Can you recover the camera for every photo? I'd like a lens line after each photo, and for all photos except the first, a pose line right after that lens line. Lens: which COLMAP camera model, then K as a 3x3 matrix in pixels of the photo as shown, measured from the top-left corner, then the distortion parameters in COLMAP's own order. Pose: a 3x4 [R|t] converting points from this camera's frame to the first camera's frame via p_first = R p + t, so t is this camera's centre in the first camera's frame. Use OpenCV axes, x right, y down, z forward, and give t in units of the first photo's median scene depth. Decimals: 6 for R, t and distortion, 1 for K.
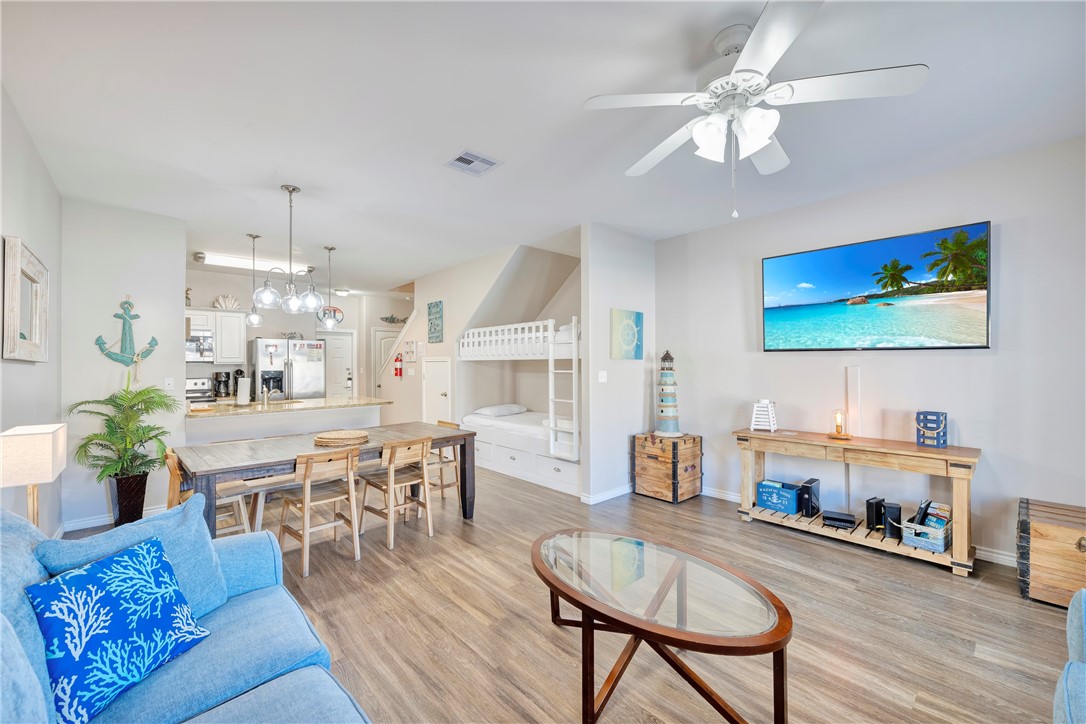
lens RADIAL K [[437.9, 0, 566.5], [0, 437.9, 362.8], [0, 0, 1]] dist [-0.045038, 0.012272]
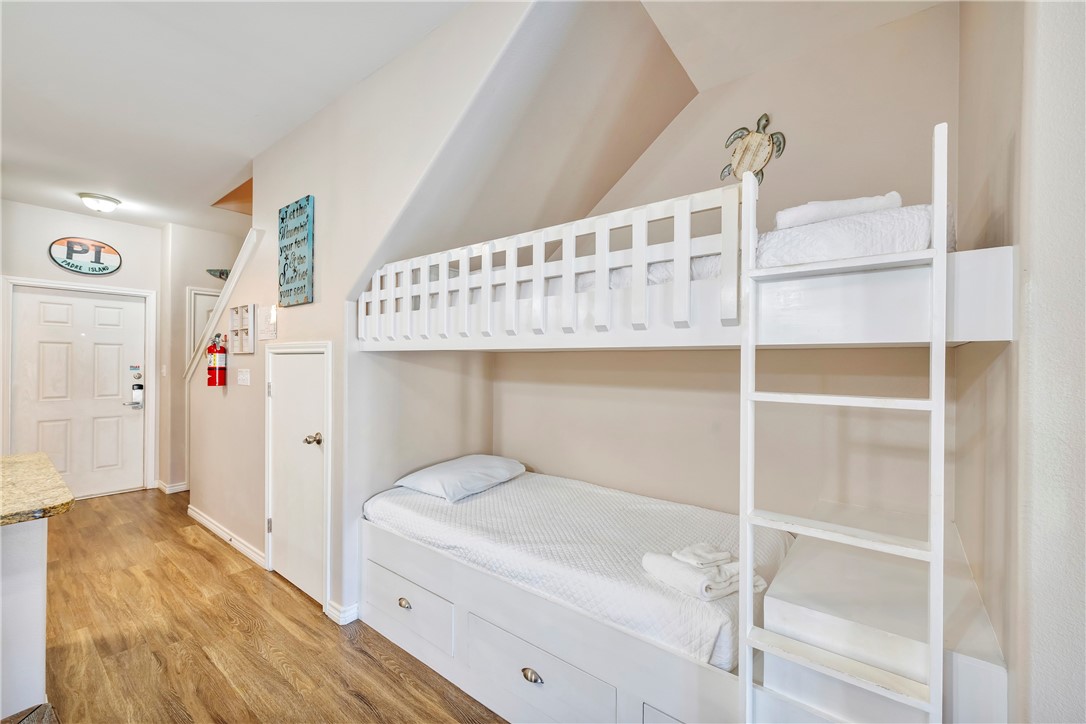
lens RADIAL K [[437.5, 0, 555.2], [0, 437.5, 362.9], [0, 0, 1]] dist [-0.001441, -0.000355]
pose [[0.988500, 0.013458, 0.150618, -0.140492], [-0.013907, 0.999901, 0.001923, 0.002395], [-0.150577, -0.003995, 0.988590, 0.633592]]
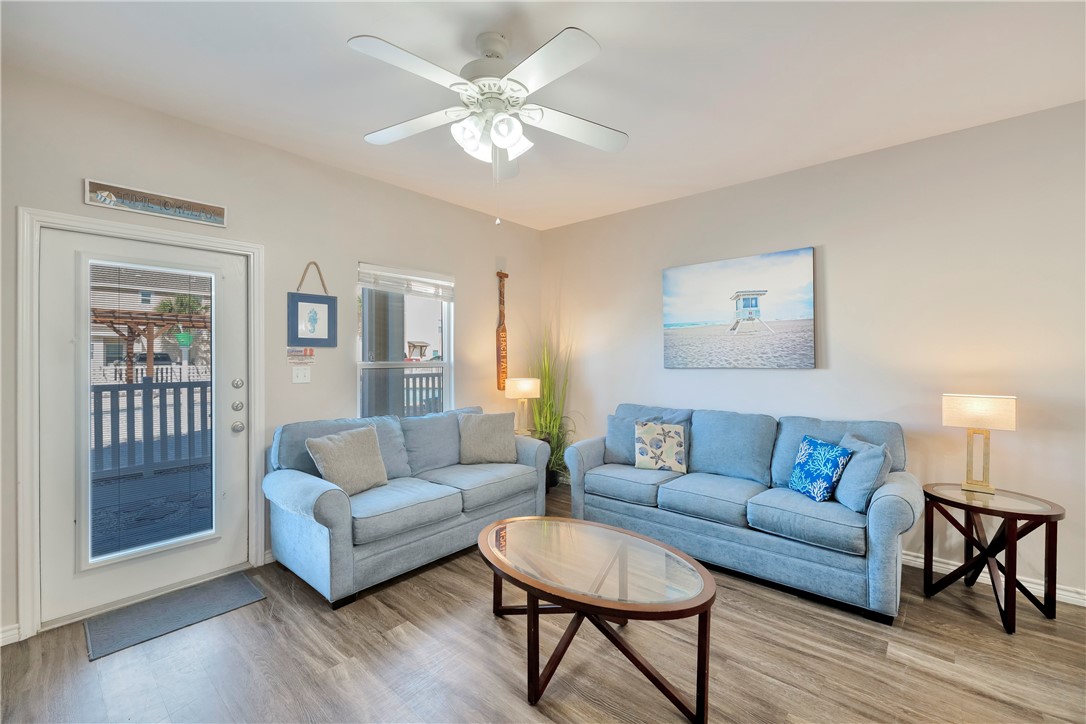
lens RADIAL K [[452.5, 0, 558.6], [0, 452.5, 356.9], [0, 0, 1]] dist [-0.001557, -0.000344]
pose [[-0.995411, 0.001815, -0.095673, 0.103881], [0.001762, 0.999998, 0.000639, 0.005073], [0.095674, 0.000467, -0.995413, 0.669862]]
